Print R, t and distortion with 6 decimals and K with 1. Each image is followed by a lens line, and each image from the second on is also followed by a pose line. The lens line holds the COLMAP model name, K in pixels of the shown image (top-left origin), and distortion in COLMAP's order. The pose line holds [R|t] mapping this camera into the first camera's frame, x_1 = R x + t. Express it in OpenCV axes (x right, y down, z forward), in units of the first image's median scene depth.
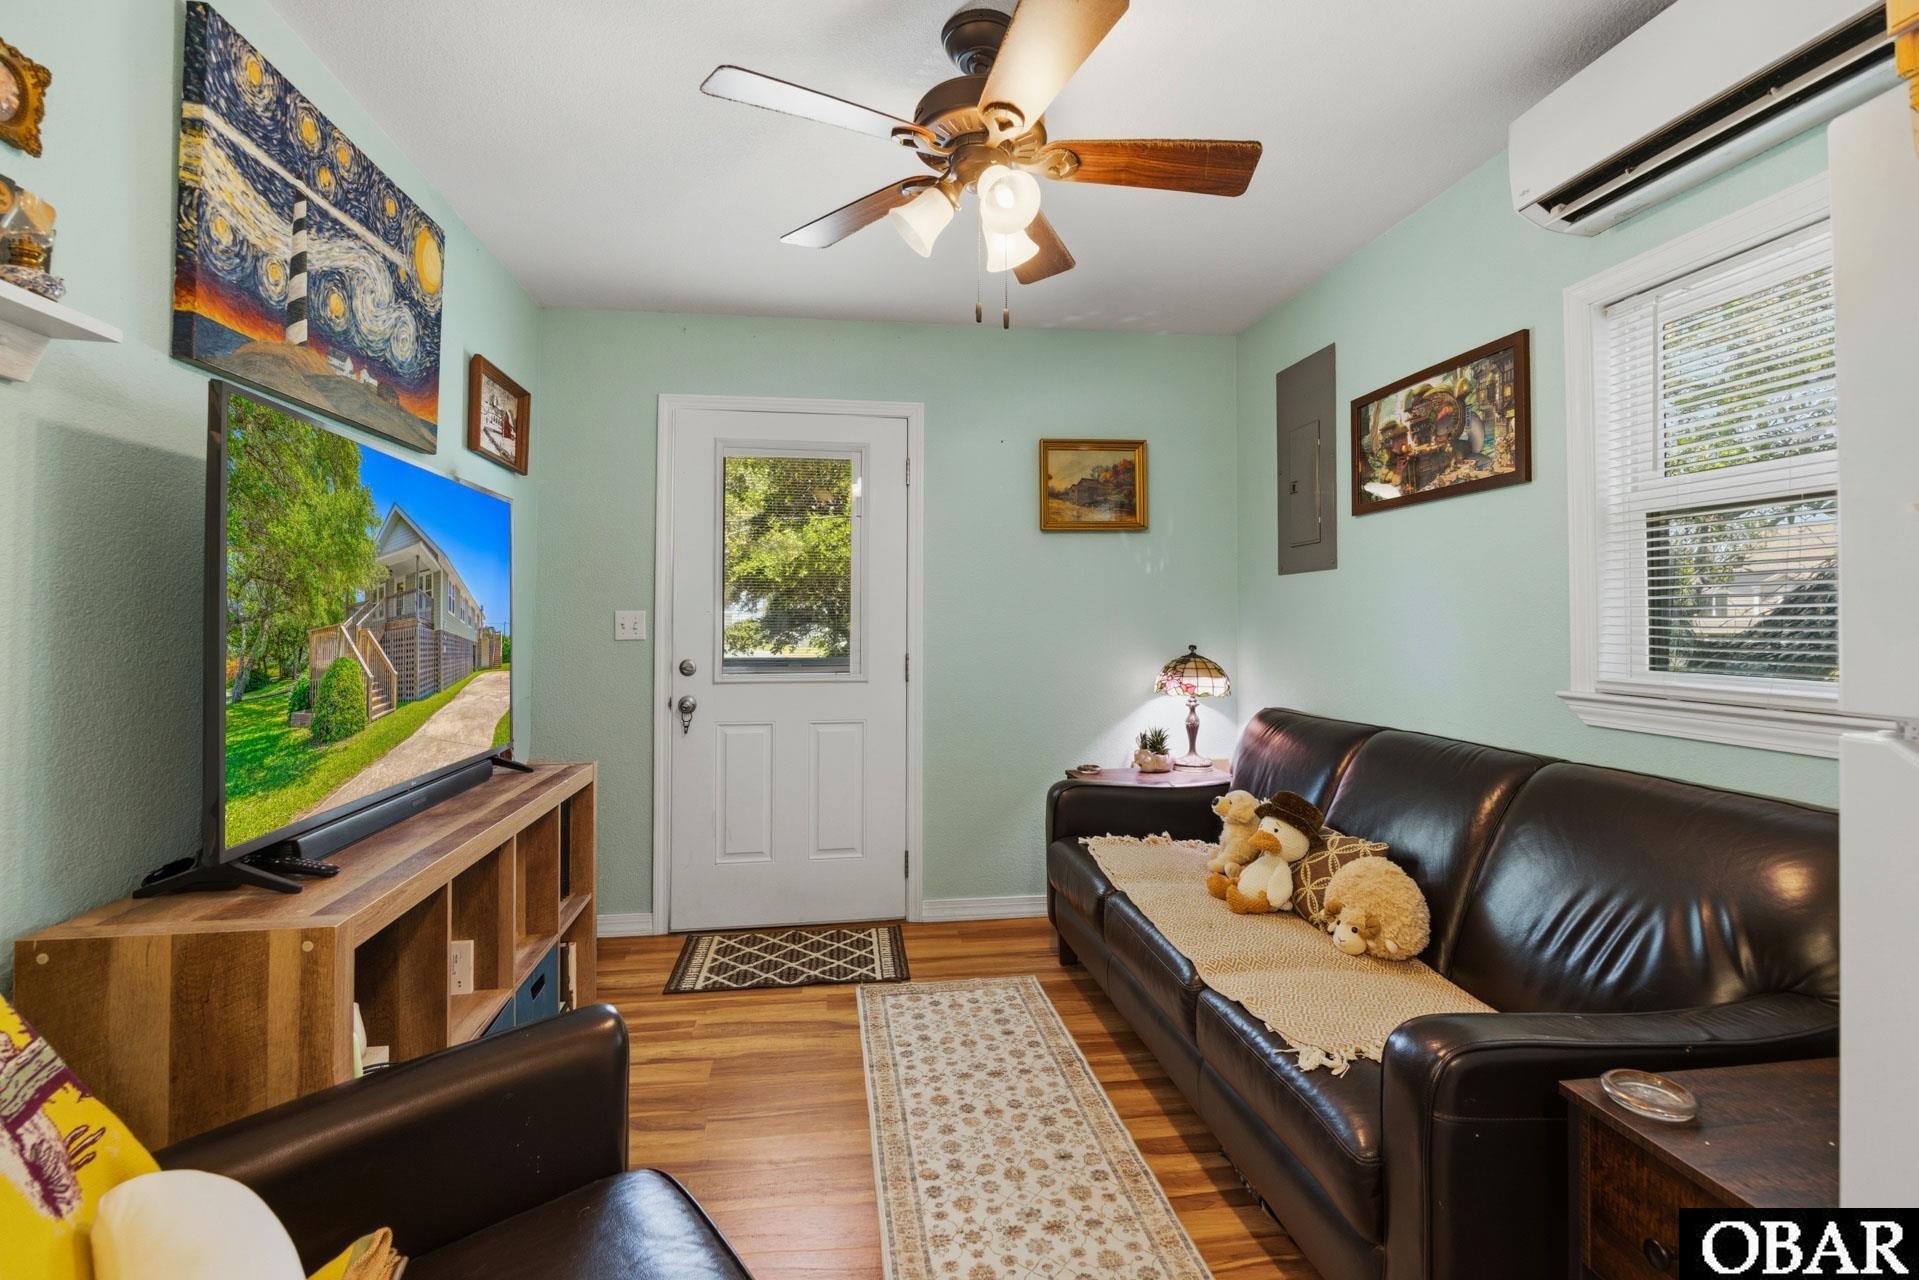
lens RADIAL K [[810.5, 0, 961.3], [0, 810.5, 619.6], [0, 0, 1]] dist [-0.000904, -0.000085]
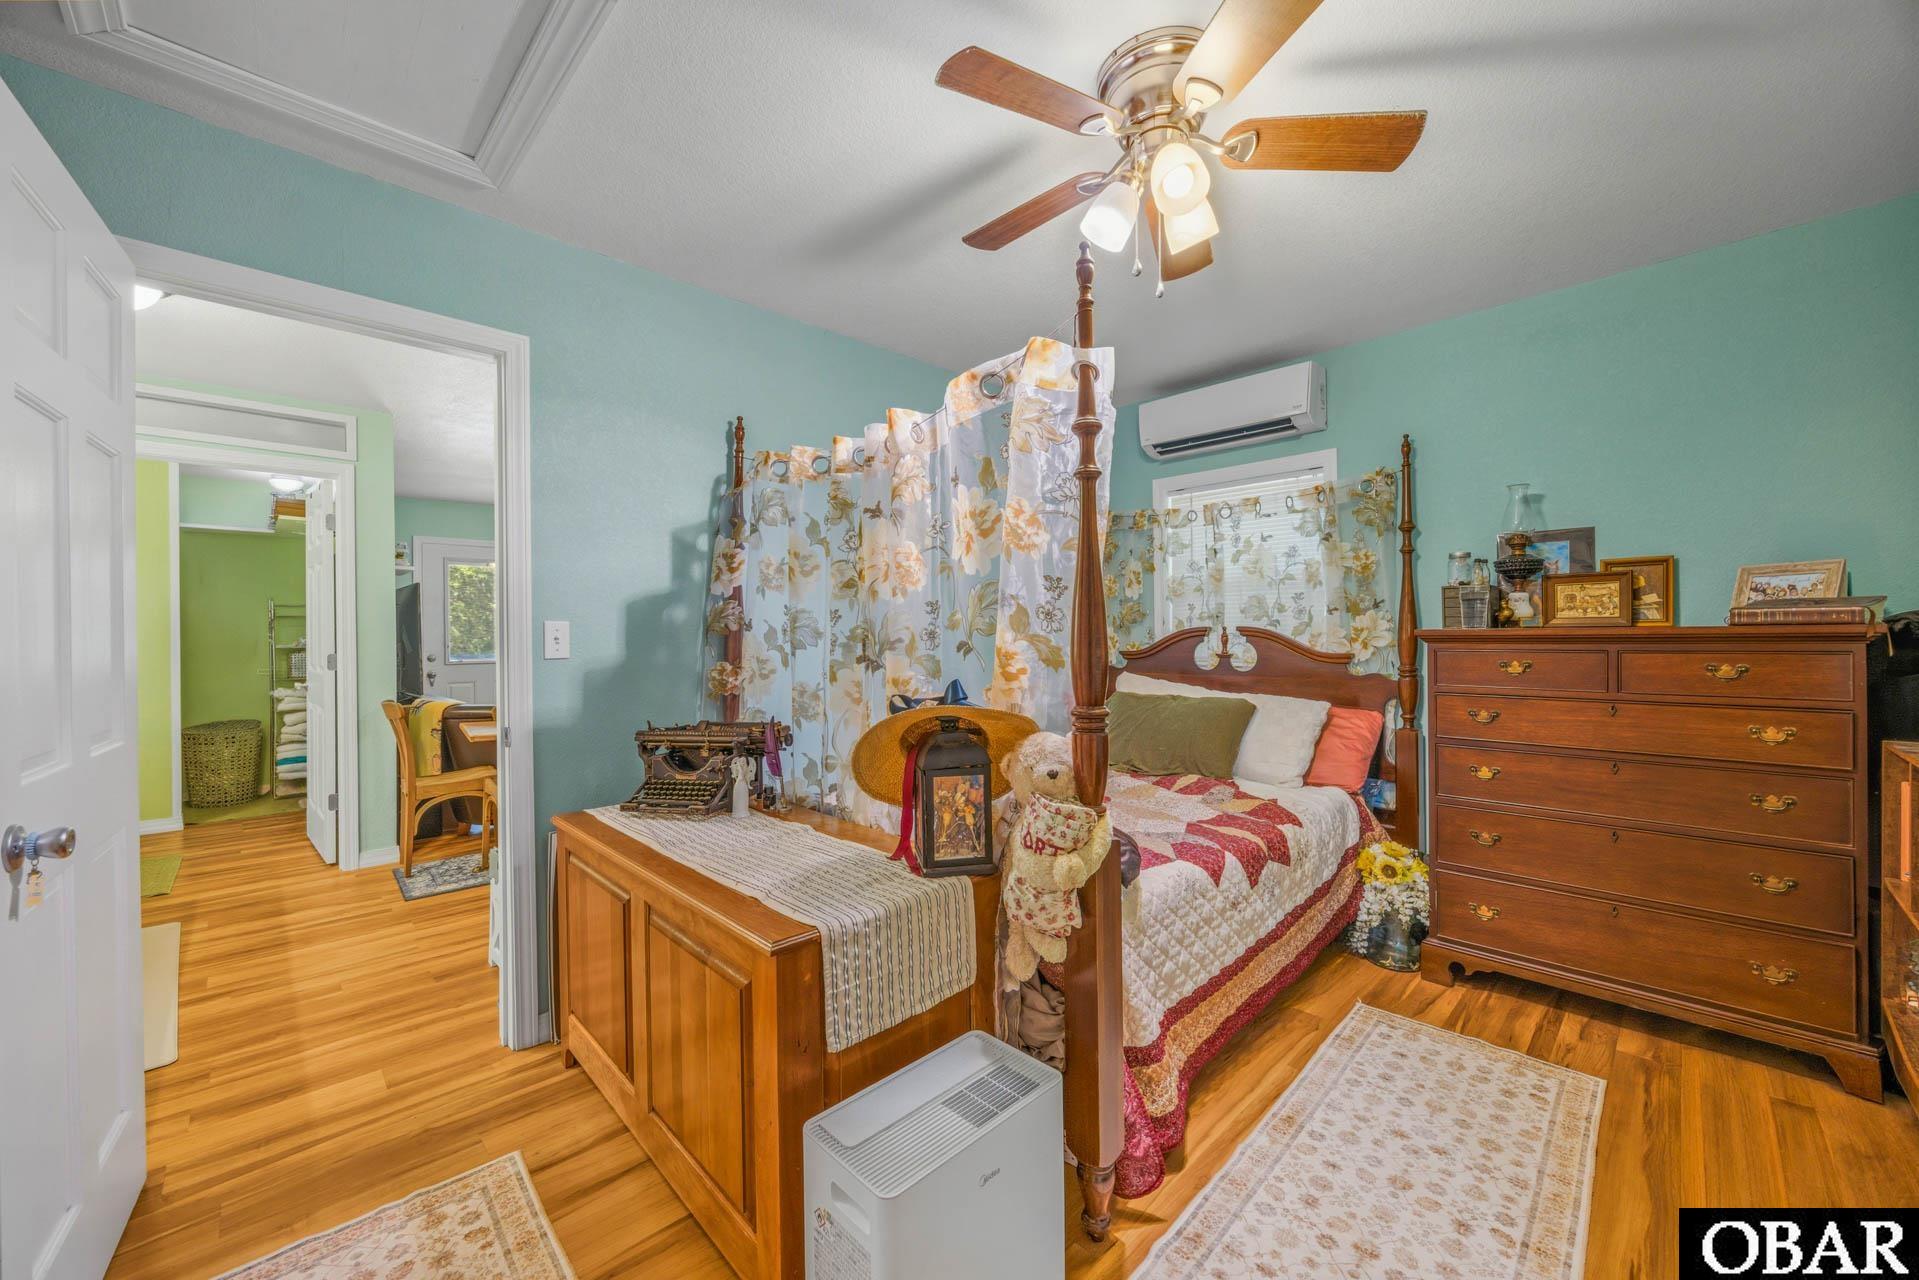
lens RADIAL K [[722.3, 0, 957.0], [0, 722.3, 637.7], [0, 0, 1]] dist [-0.007251, 0.000012]
pose [[-0.584751, 0.004180, 0.811202, -0.315797], [0.001307, 0.999990, -0.004211, 0.016228], [-0.811212, -0.001402, -0.584751, 1.852124]]
